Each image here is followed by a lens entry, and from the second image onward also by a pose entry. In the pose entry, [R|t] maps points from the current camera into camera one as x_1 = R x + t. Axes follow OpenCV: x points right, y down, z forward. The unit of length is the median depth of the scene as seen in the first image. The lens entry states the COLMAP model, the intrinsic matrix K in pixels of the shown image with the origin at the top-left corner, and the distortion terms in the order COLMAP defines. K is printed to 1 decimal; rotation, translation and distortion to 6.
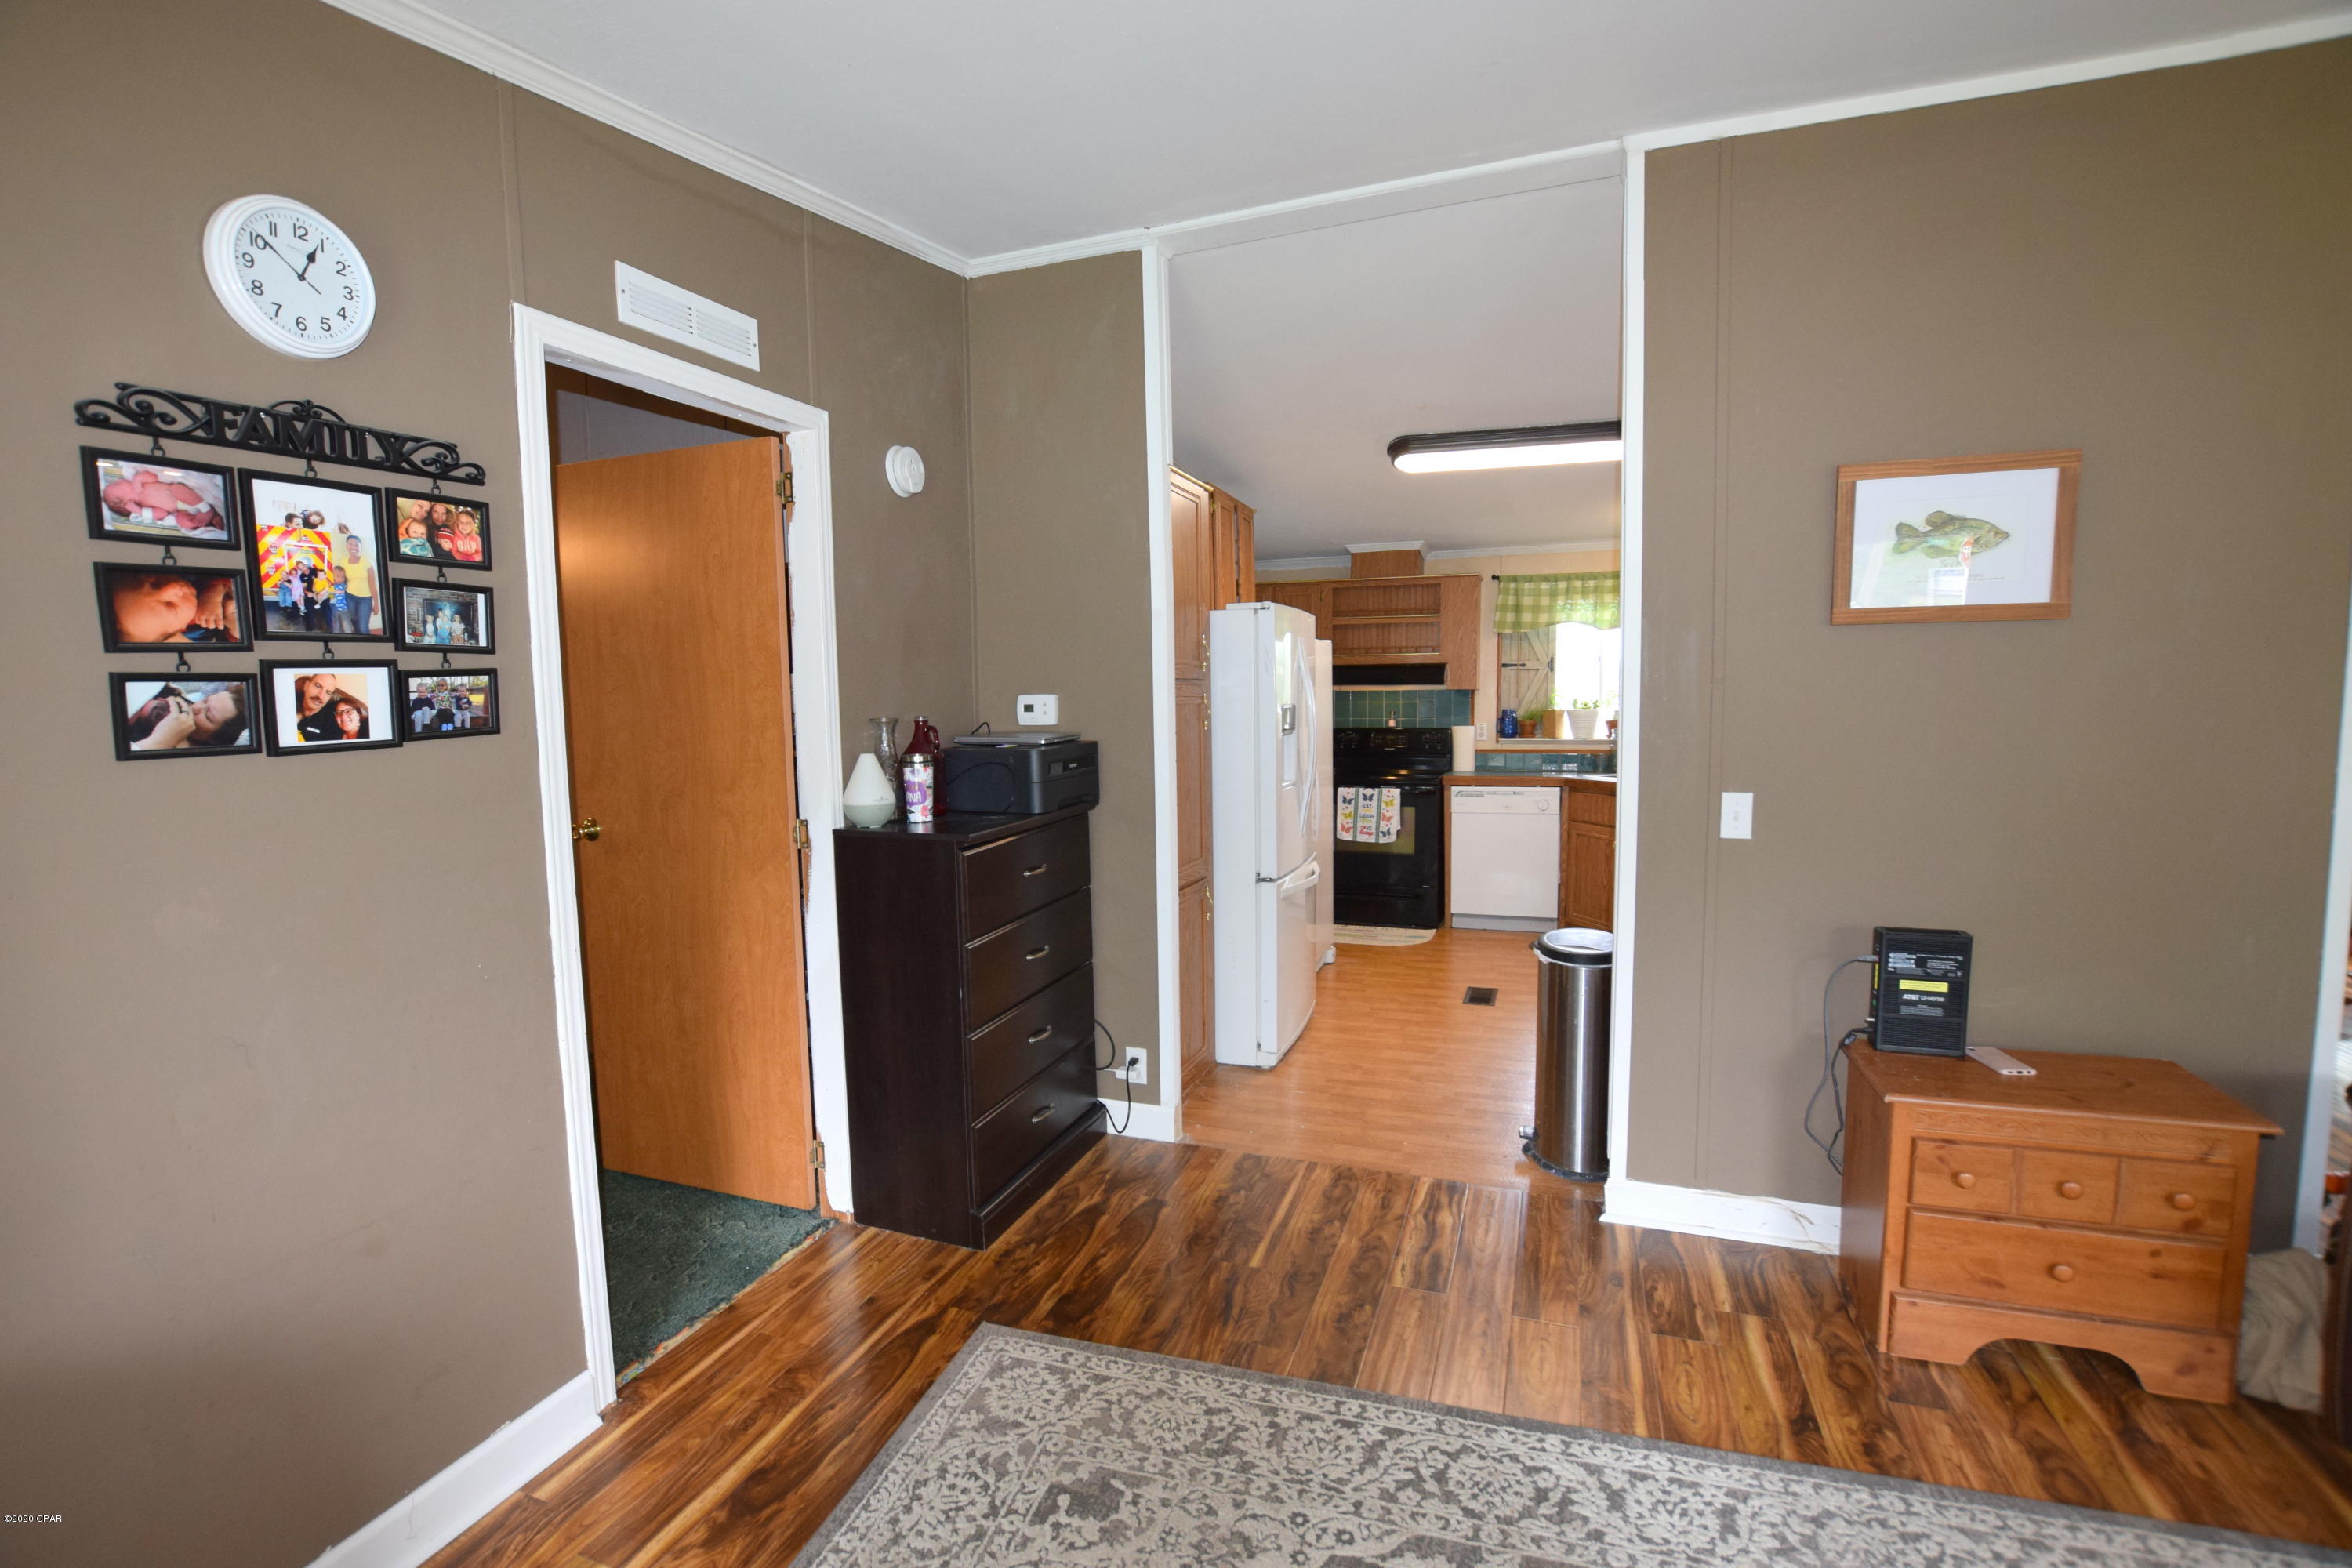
lens RADIAL K [[1055.4, 0, 1176.0], [0, 1055.4, 784.0], [0, 0, 1]] dist [-0.021501, 0.000202]
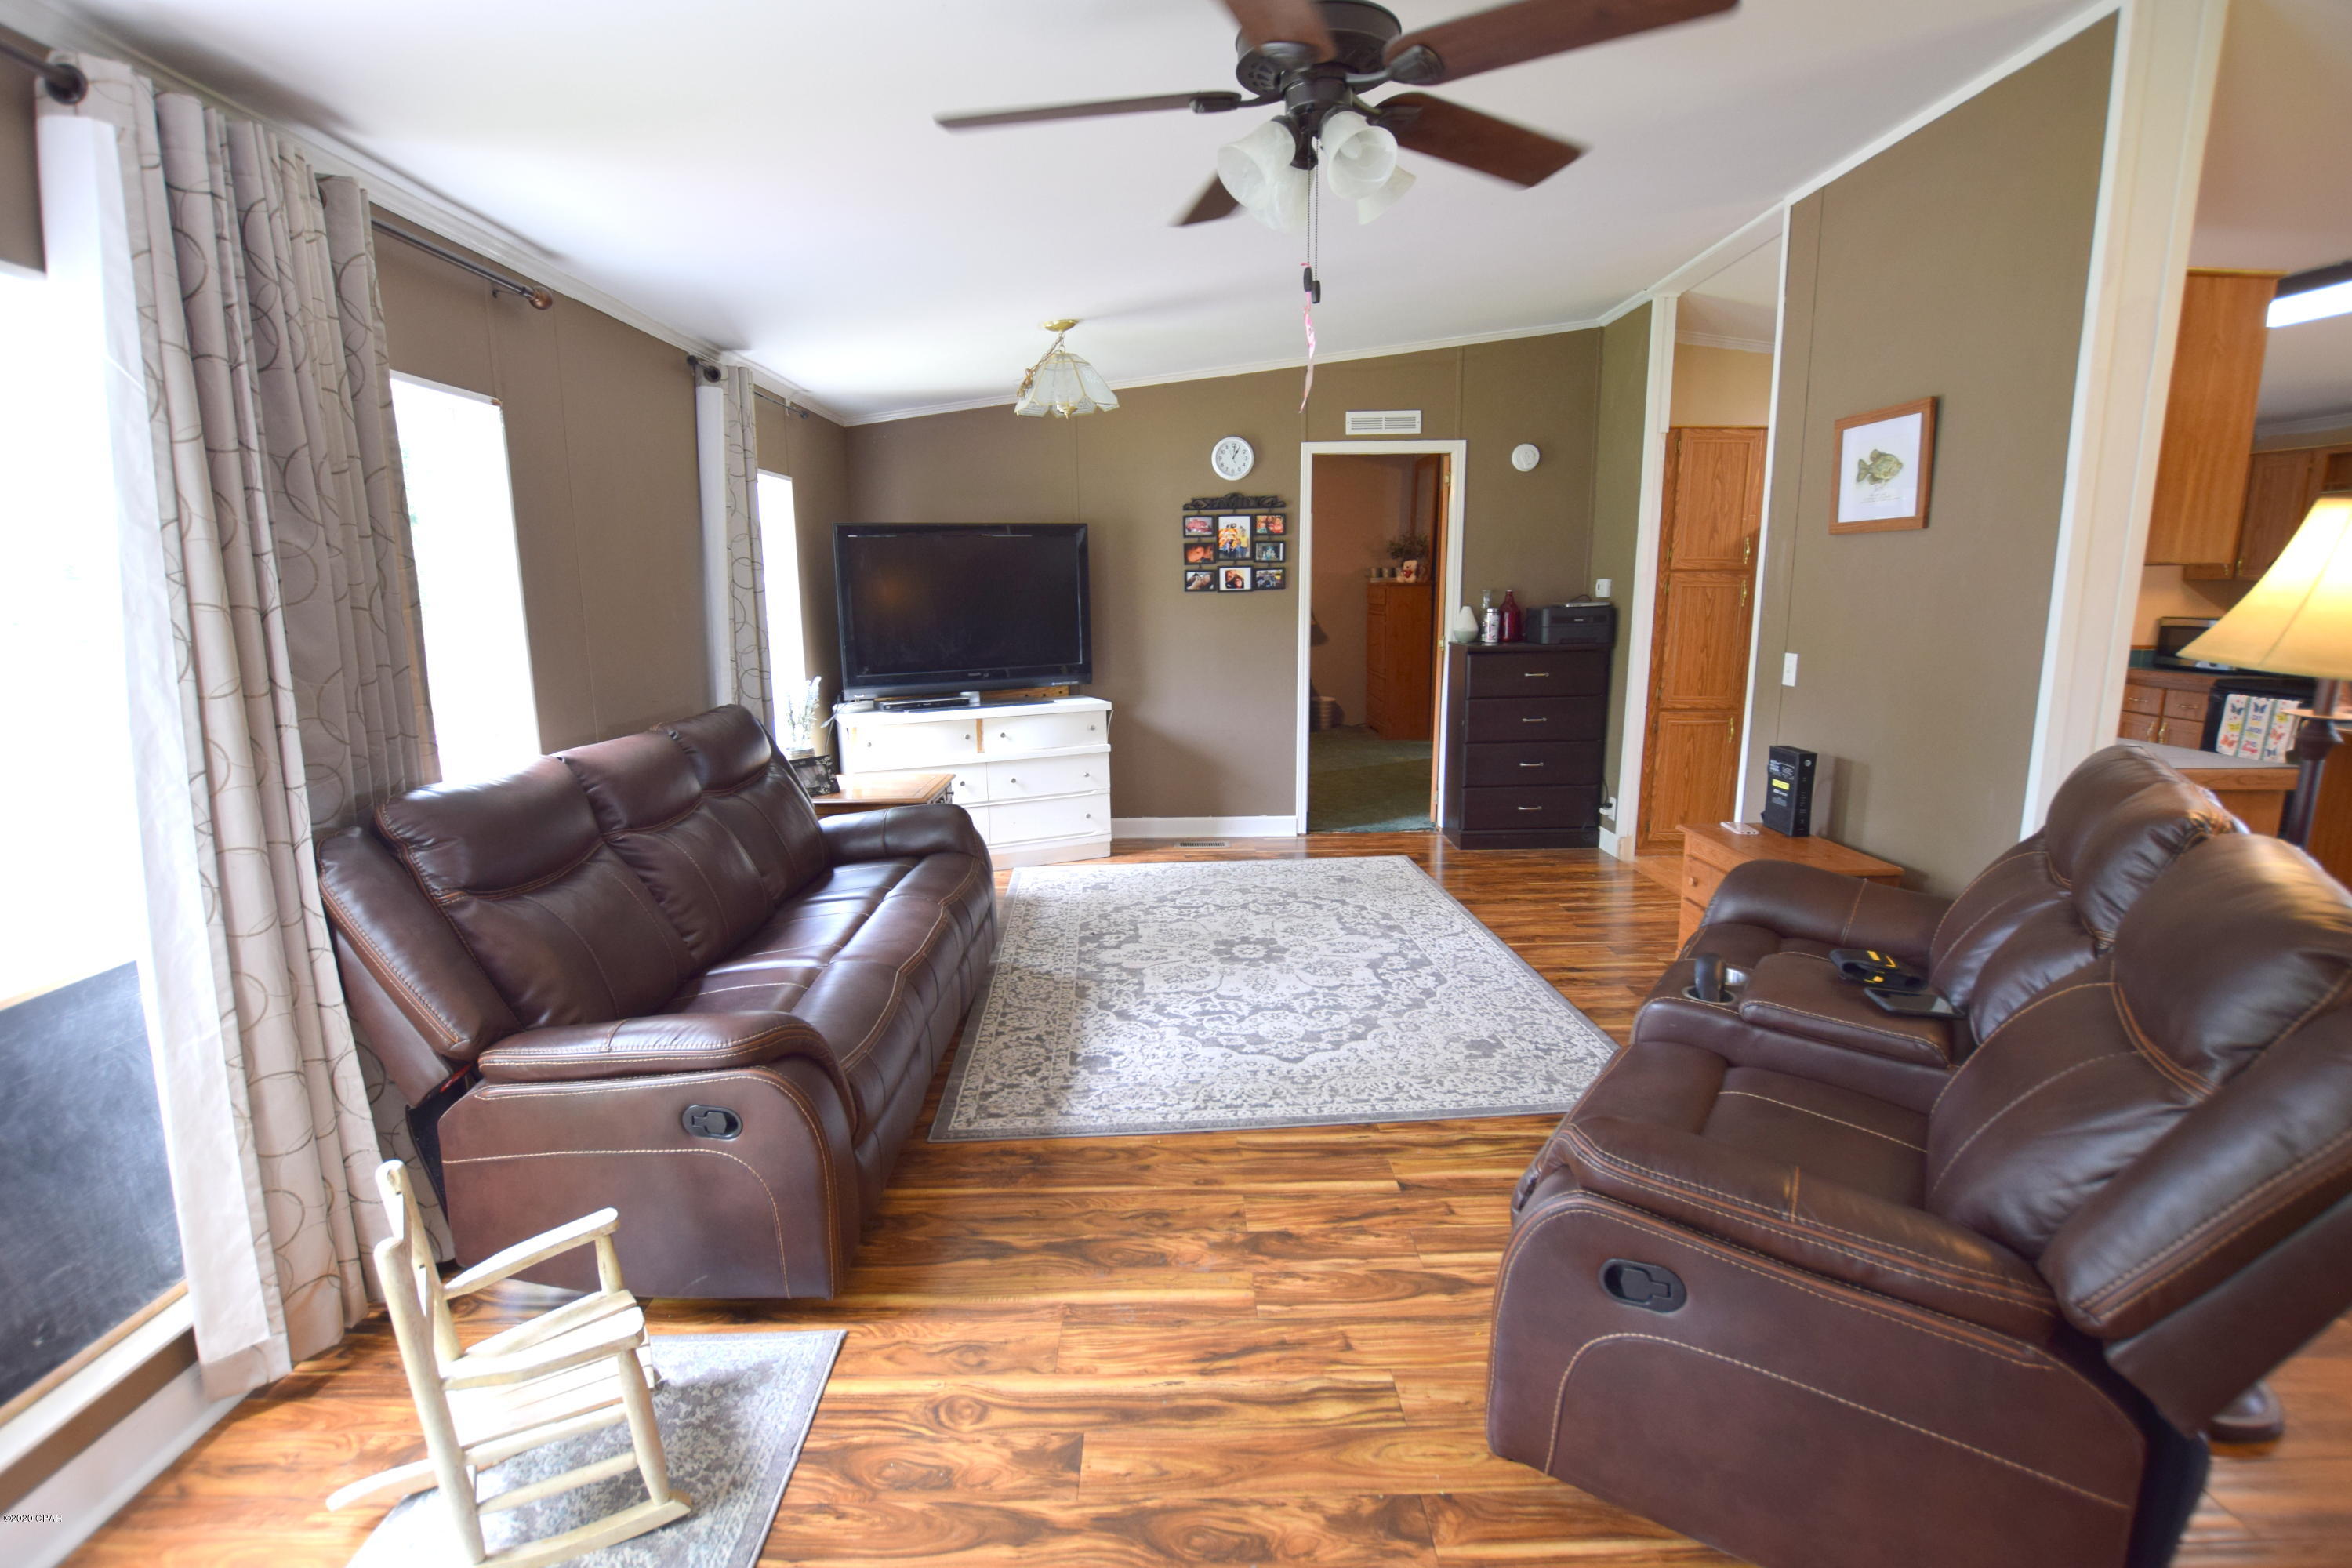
lens RADIAL K [[1164.4, 0, 1176.0], [0, 1164.4, 784.0], [0, 0, 1]] dist [-0.003083, -0.000352]
pose [[0.352456, 0.174122, -0.919487, 2.216756], [-0.087329, 0.984370, 0.152934, 0.017516], [0.931745, 0.026395, 0.362153, -0.458842]]
